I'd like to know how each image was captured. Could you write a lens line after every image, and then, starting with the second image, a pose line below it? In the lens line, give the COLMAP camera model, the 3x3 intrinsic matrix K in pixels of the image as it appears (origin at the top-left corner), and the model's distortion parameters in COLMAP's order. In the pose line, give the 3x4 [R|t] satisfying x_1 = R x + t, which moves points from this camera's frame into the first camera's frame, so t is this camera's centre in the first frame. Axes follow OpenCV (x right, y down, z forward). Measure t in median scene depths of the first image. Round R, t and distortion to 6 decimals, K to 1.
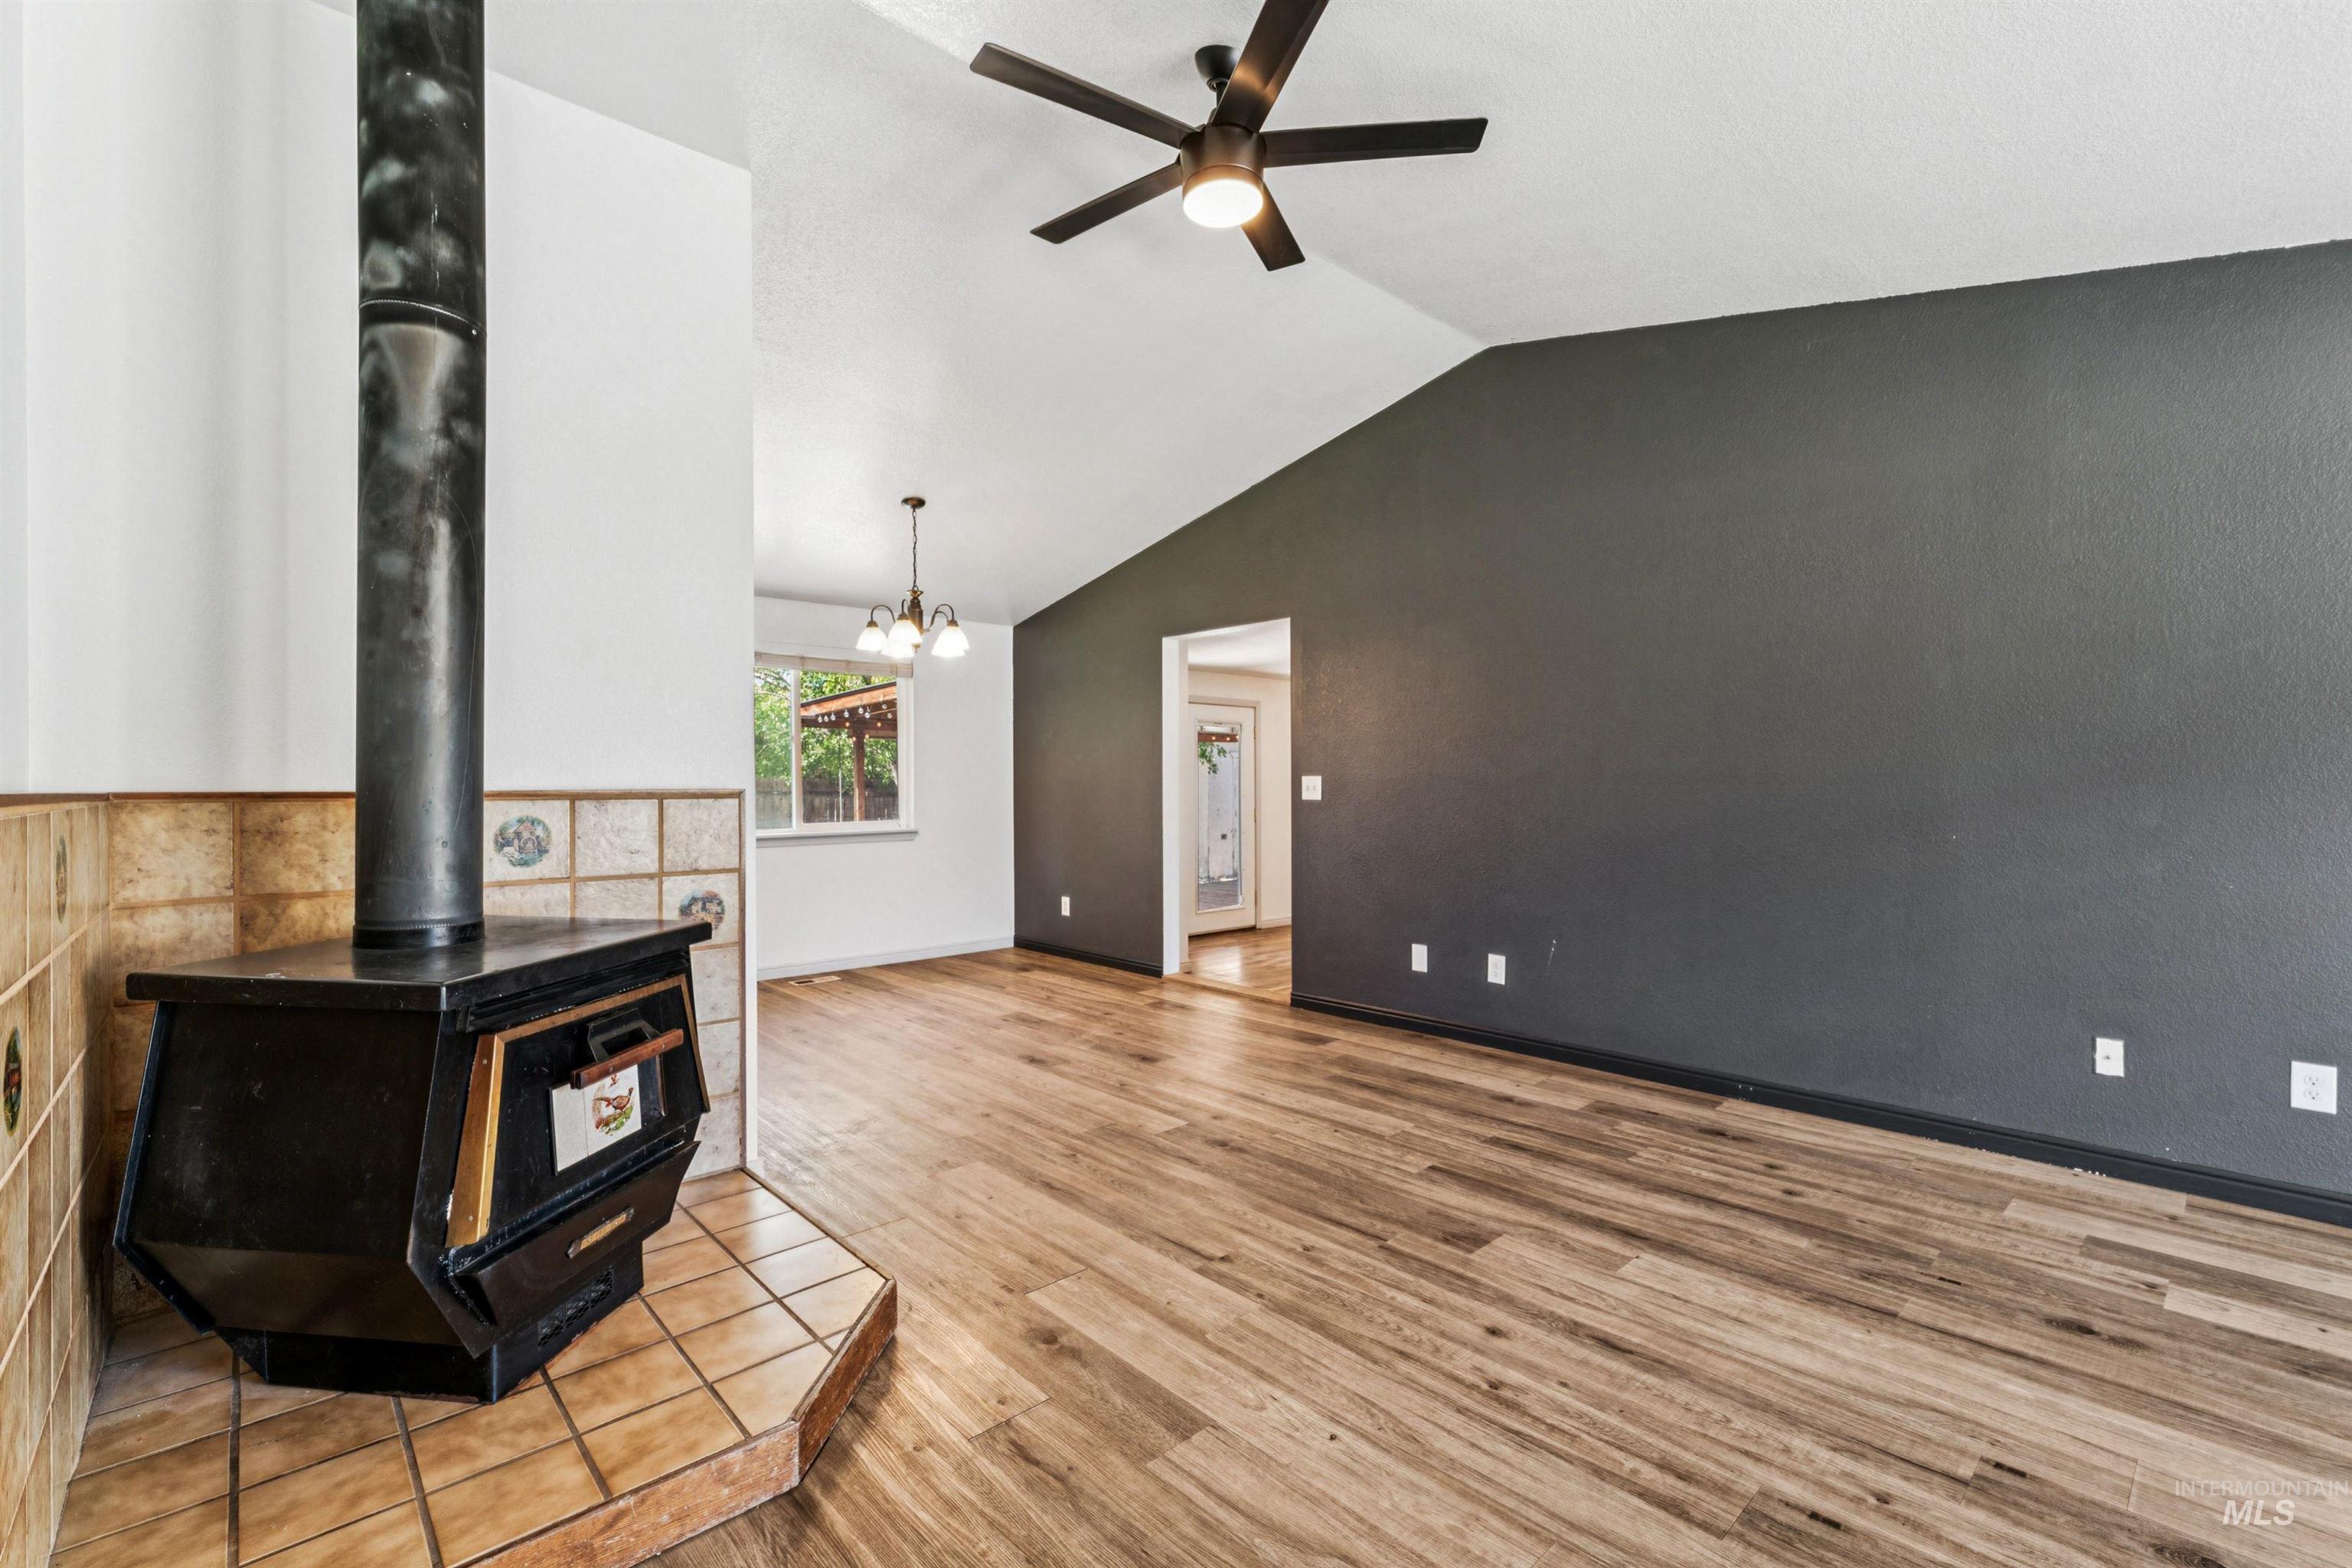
lens RADIAL K [[1033.1, 0, 1174.7], [0, 1033.1, 787.6], [0, 0, 1]] dist [-0.004009, 0.000619]
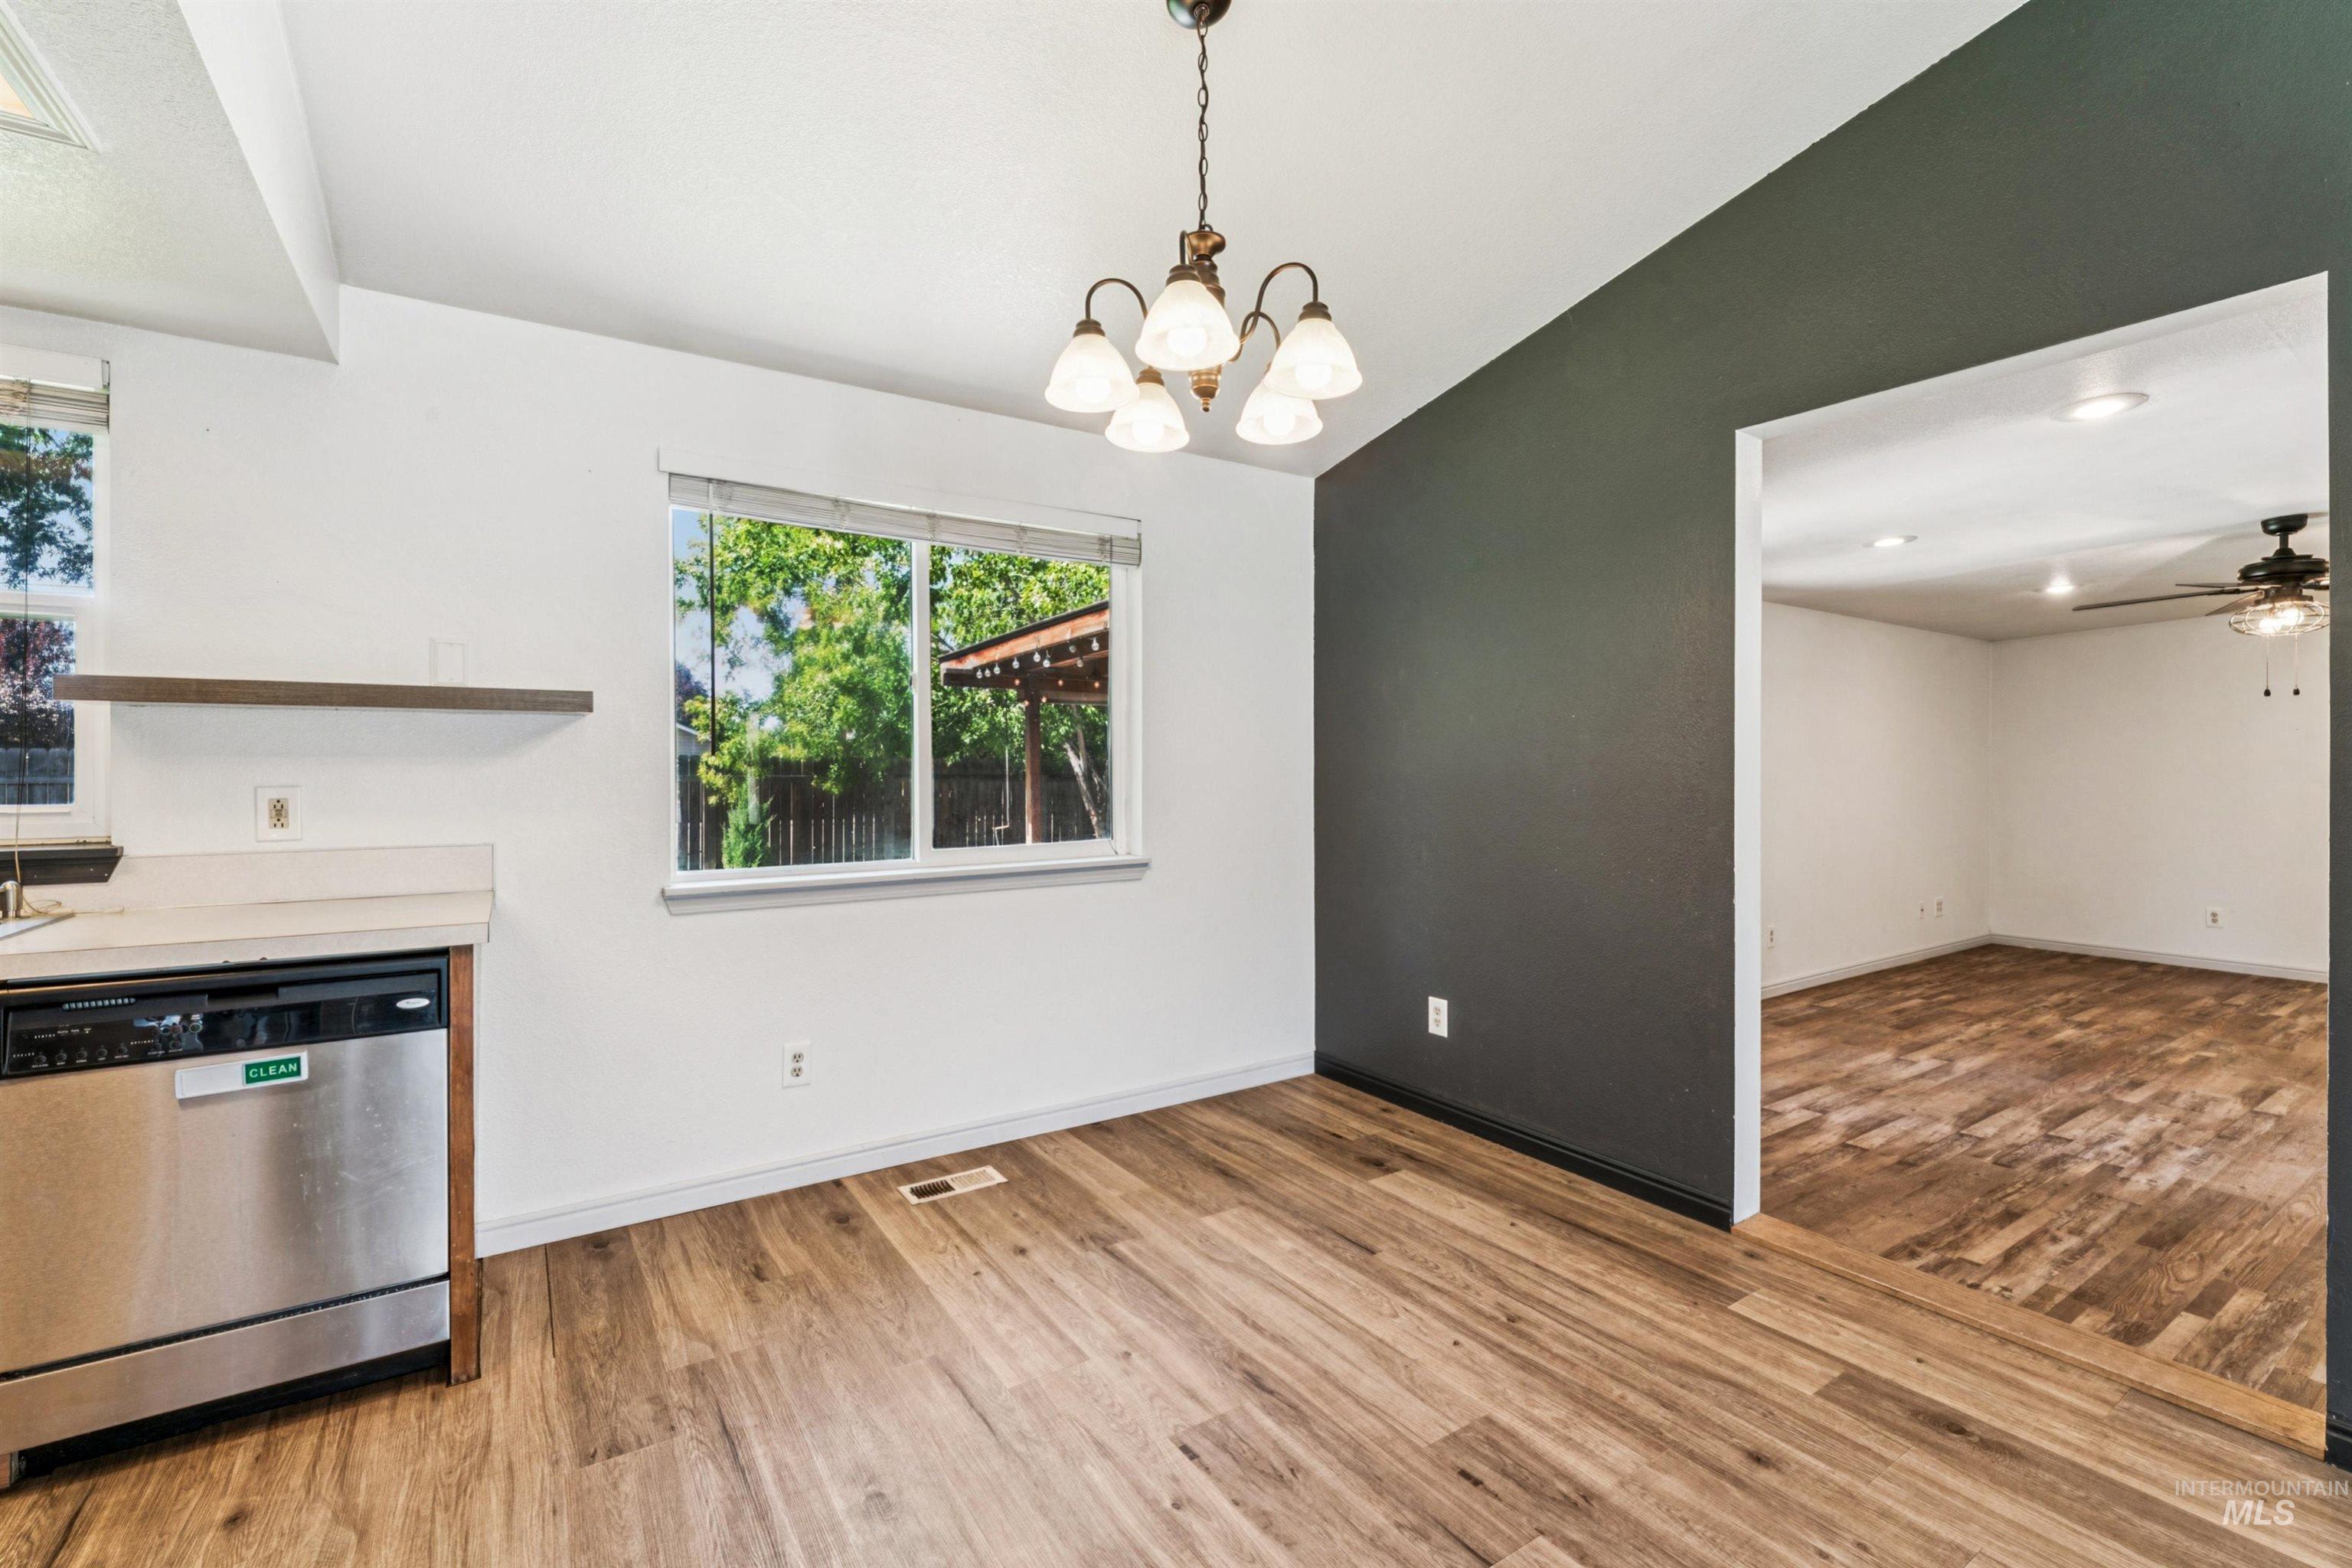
lens RADIAL K [[1033.1, 0, 1155.0], [0, 1033.1, 758.4], [0, 0, 1]] dist [-0.004009, 0.000619]
pose [[0.985034, -0.000132, -0.172358, -0.205620], [-0.001493, 0.999956, -0.009297, -0.007147], [0.172351, 0.009415, 0.984991, 0.644397]]
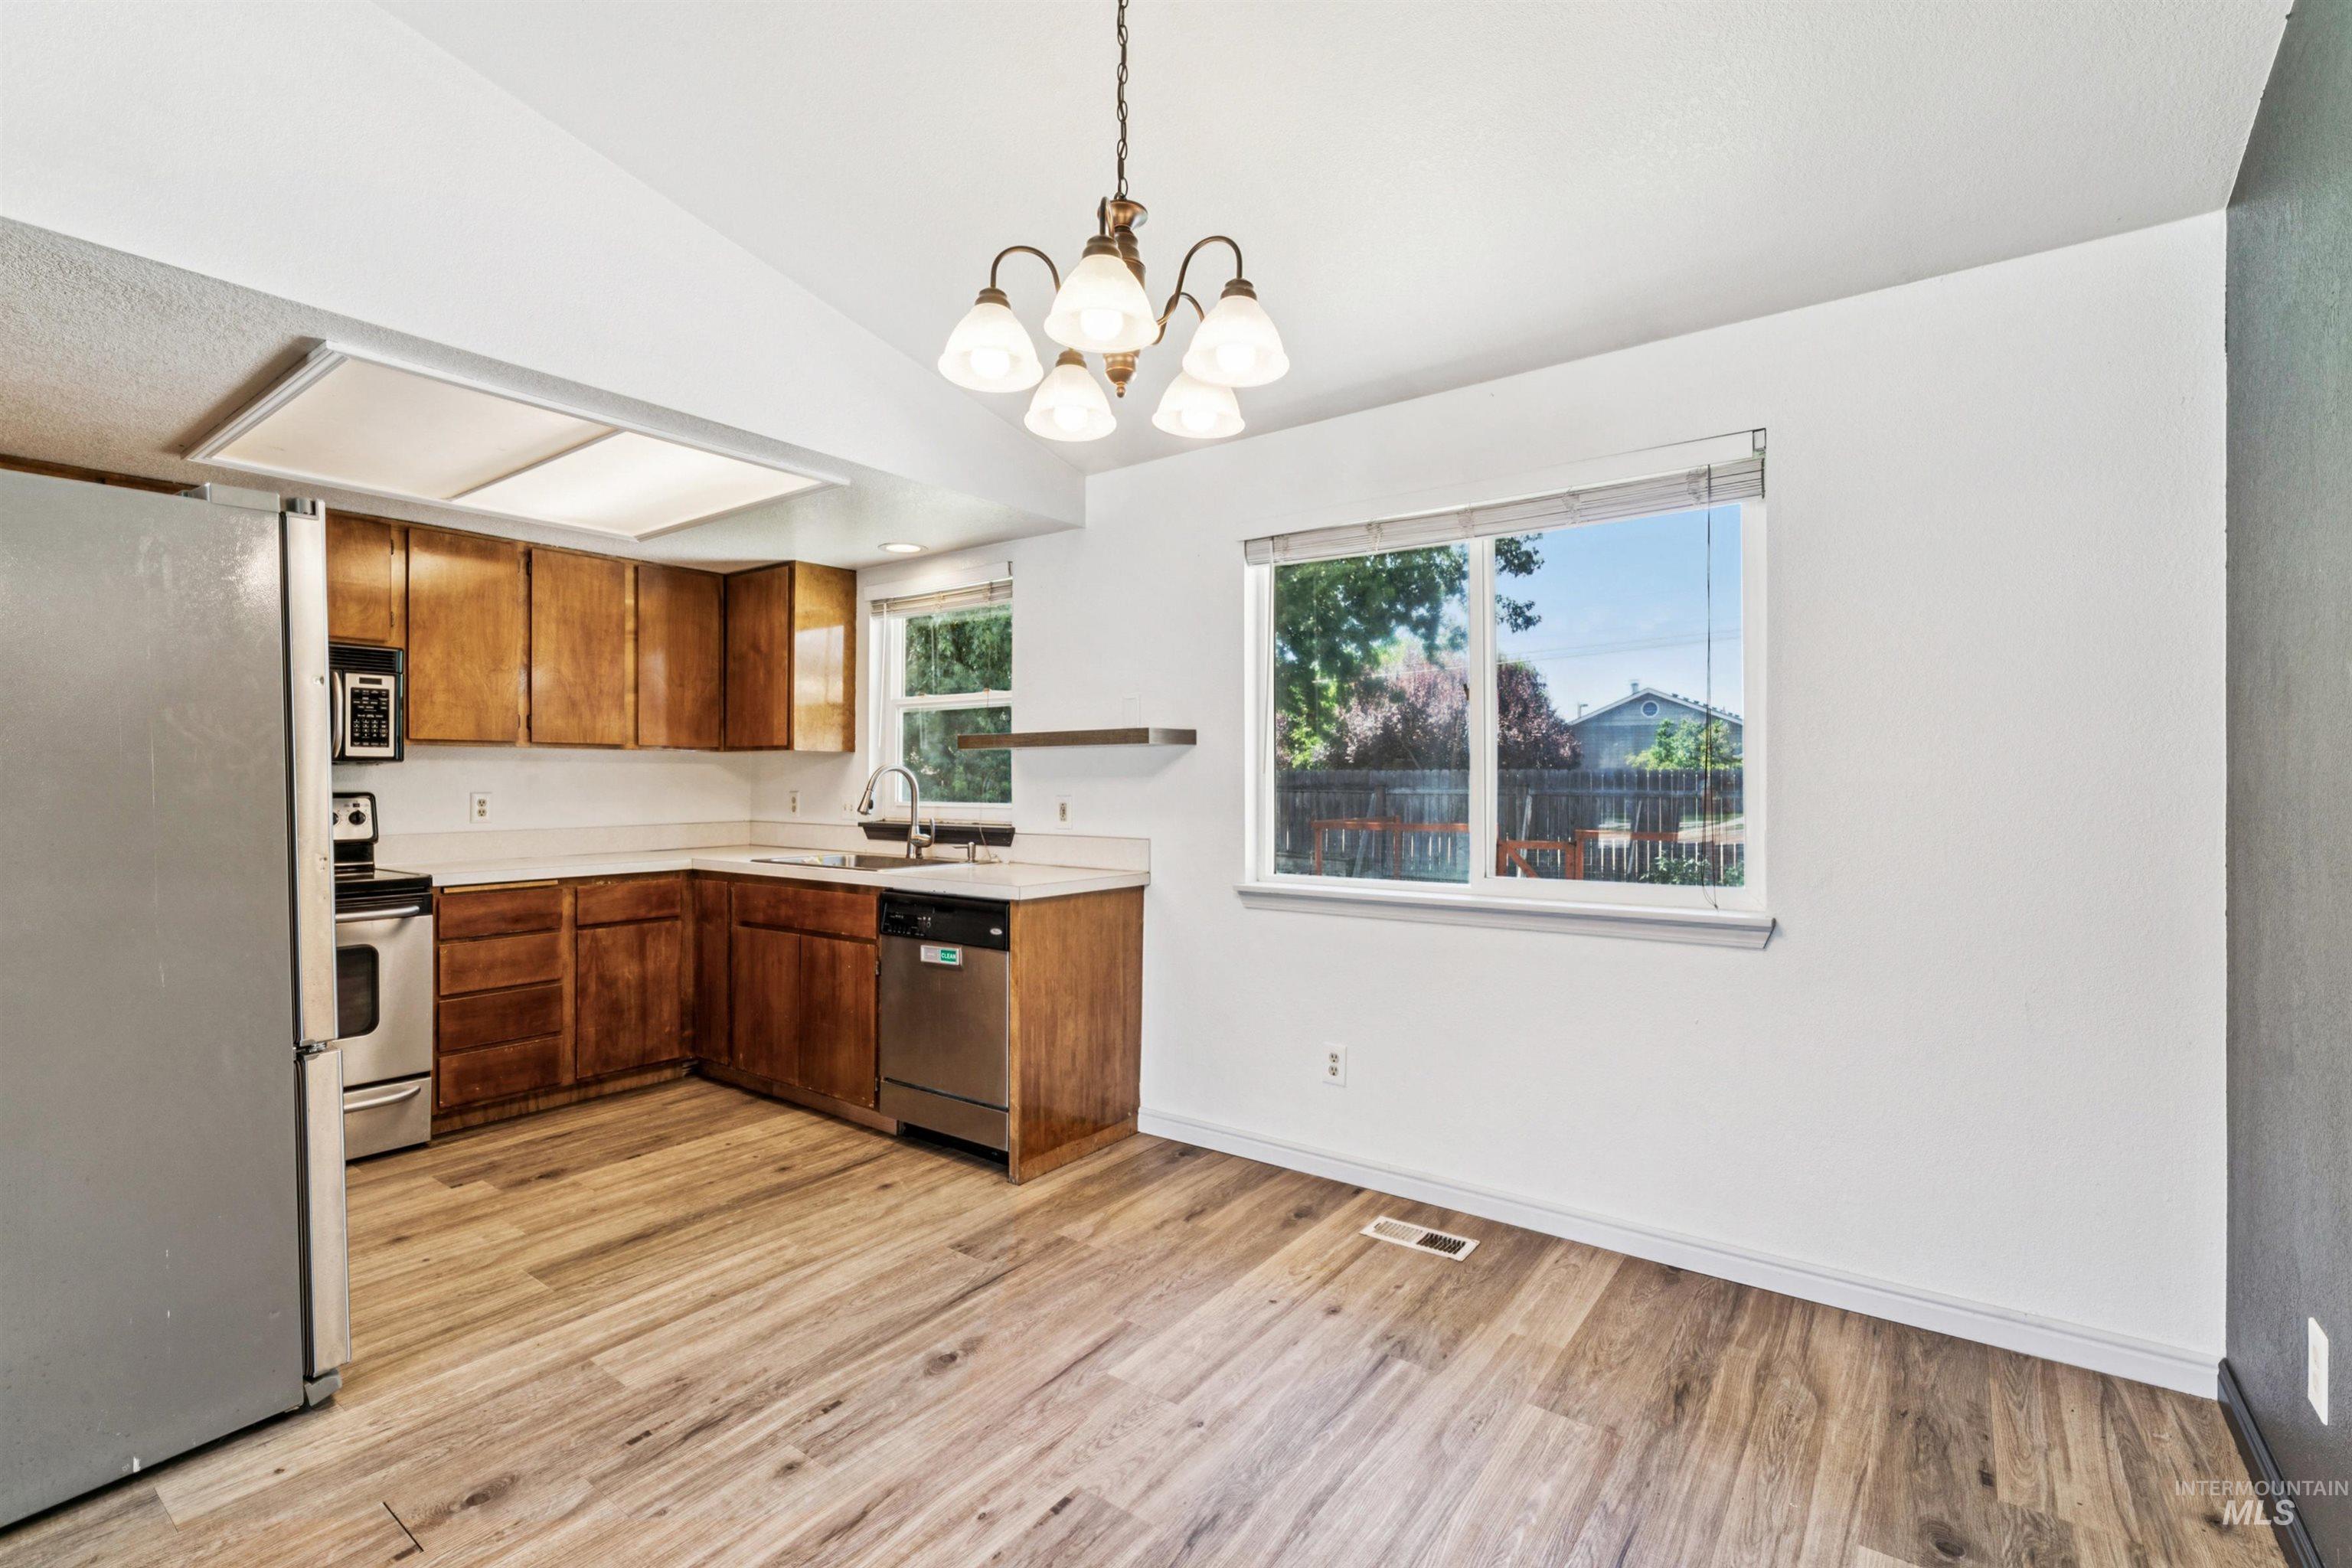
lens RADIAL K [[1033.1, 0, 1174.7], [0, 1033.1, 784.2], [0, 0, 1]] dist [-0.004009, 0.000619]
pose [[0.187661, 0.006773, -0.982211, 0.076672], [-0.004332, 0.999972, 0.006068, -0.011303], [0.982224, 0.003117, 0.187685, 0.963012]]
